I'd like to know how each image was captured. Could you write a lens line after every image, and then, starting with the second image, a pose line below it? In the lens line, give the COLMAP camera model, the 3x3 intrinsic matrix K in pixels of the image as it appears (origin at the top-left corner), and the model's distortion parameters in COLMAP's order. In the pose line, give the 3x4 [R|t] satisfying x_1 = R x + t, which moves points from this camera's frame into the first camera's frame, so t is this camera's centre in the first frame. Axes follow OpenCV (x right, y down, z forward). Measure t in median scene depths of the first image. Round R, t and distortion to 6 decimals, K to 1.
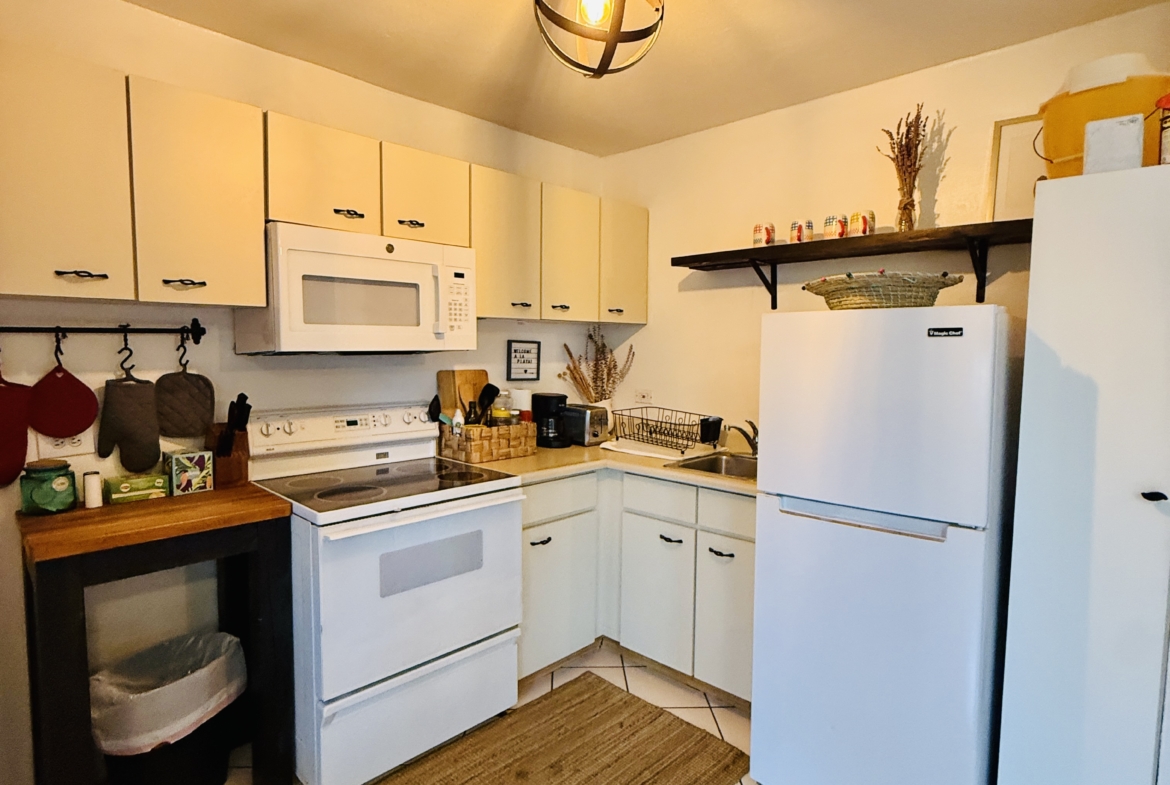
lens RADIAL K [[628.0, 0, 583.8], [0, 628.0, 392.0], [0, 0, 1]] dist [-0.002442, -0.000075]
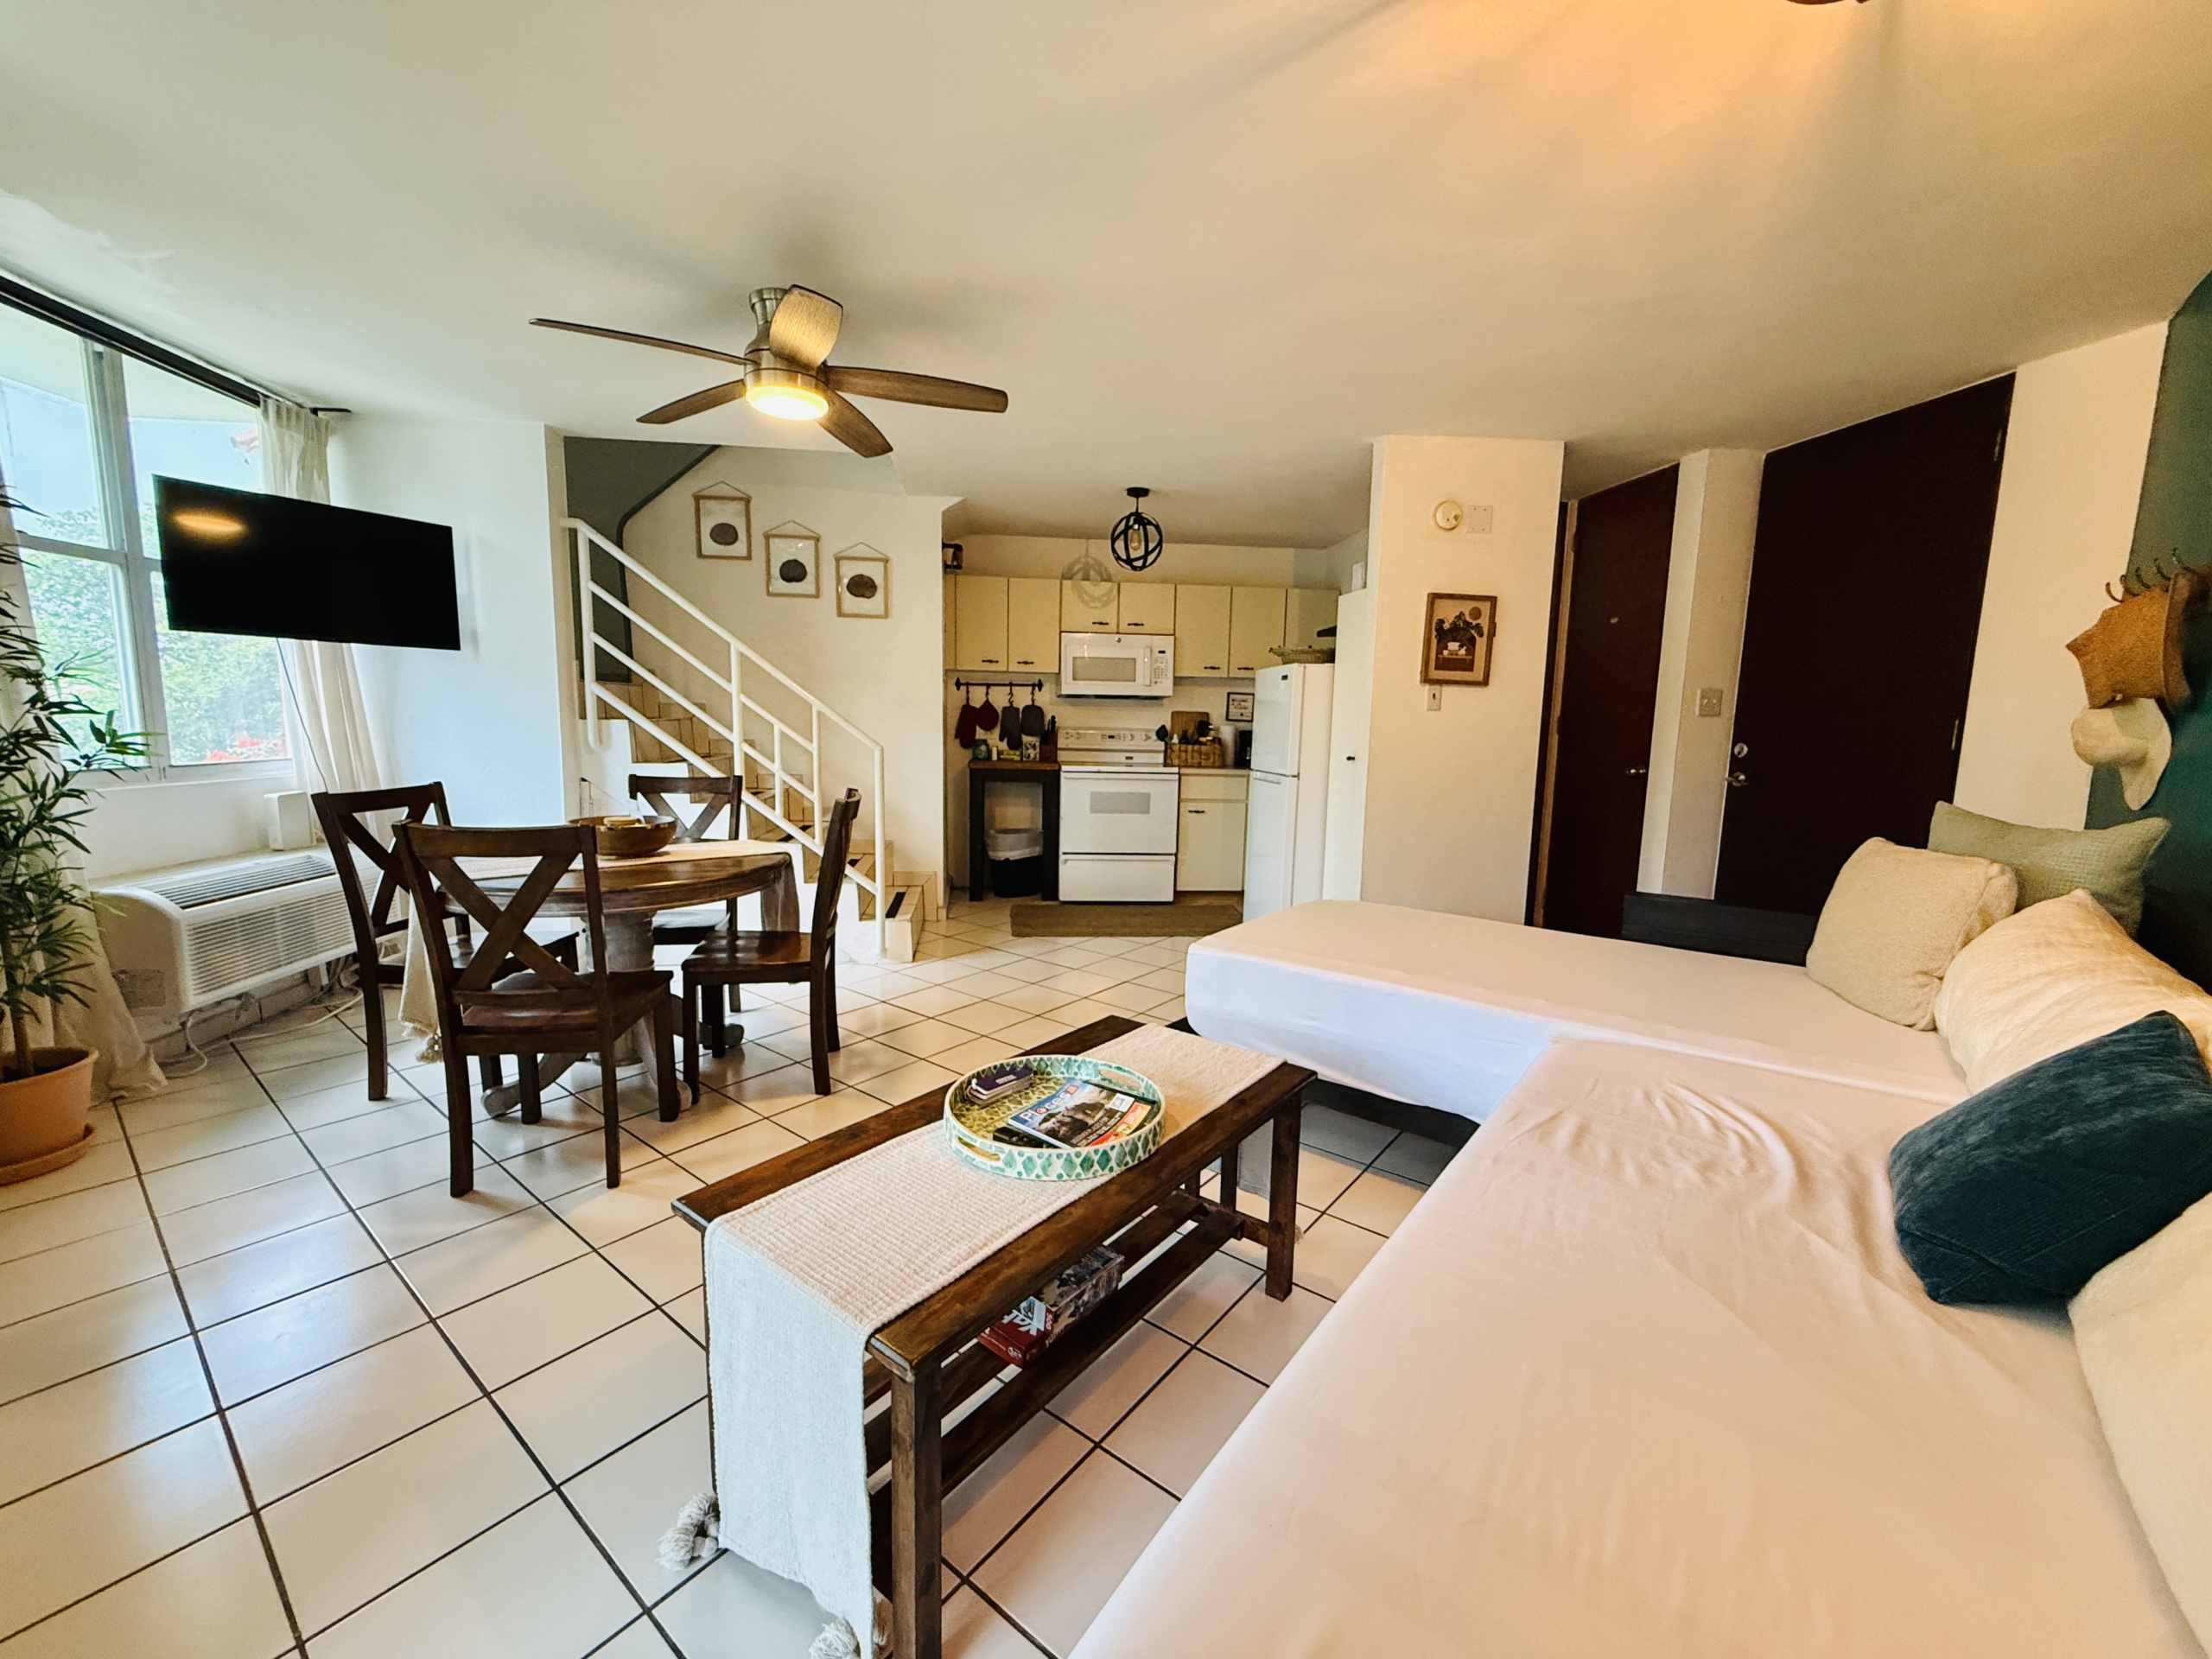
lens RADIAL K [[888.4, 0, 1104.5], [0, 888.4, 830.8], [0, 0, 1]] dist [0.000625, 0.000009]
pose [[0.772262, 0.095569, -0.628075, 1.570853], [-0.064686, 0.995311, 0.071913, 0.172582], [0.632002, -0.014908, 0.774823, -1.259214]]
